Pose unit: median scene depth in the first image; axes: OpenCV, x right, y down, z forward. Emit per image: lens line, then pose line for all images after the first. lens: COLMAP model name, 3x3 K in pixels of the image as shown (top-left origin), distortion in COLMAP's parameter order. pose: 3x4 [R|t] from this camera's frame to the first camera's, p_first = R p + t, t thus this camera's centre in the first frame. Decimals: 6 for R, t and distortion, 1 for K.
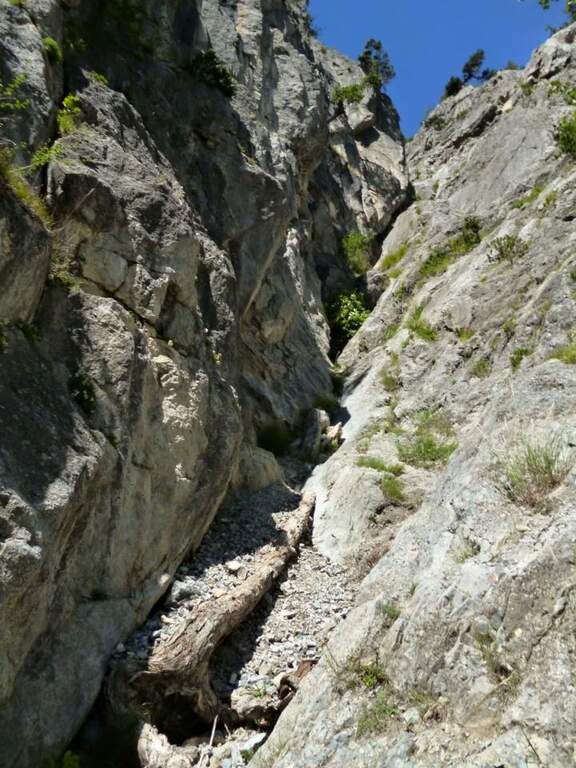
lens RADIAL K [[626.3, 0, 288.0], [0, 626.3, 384.0], [0, 0, 1]] dist [-0.050759, 0.006173]
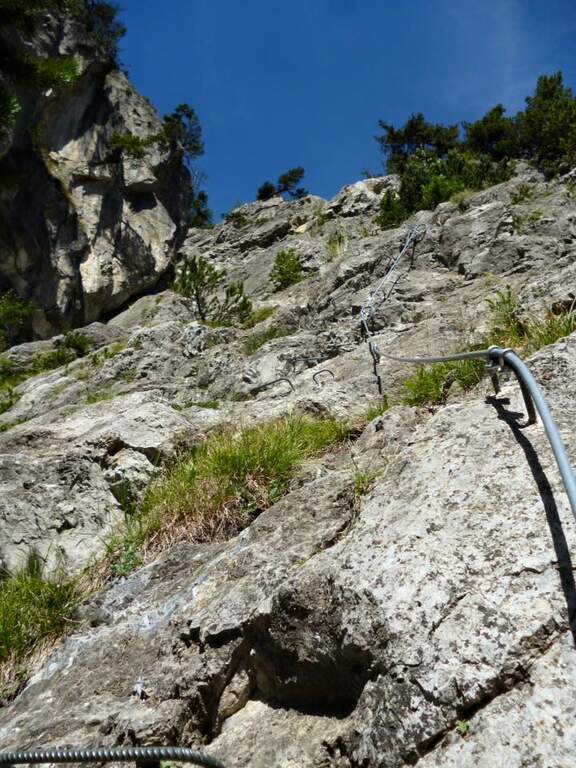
lens RADIAL K [[626.3, 0, 288.0], [0, 626.3, 384.0], [0, 0, 1]] dist [-0.050759, 0.006173]
pose [[0.903368, 0.308610, 0.297802, 0.128047], [-0.271388, 0.949038, -0.160237, -0.069850], [-0.332076, 0.063933, 0.941083, 0.128493]]
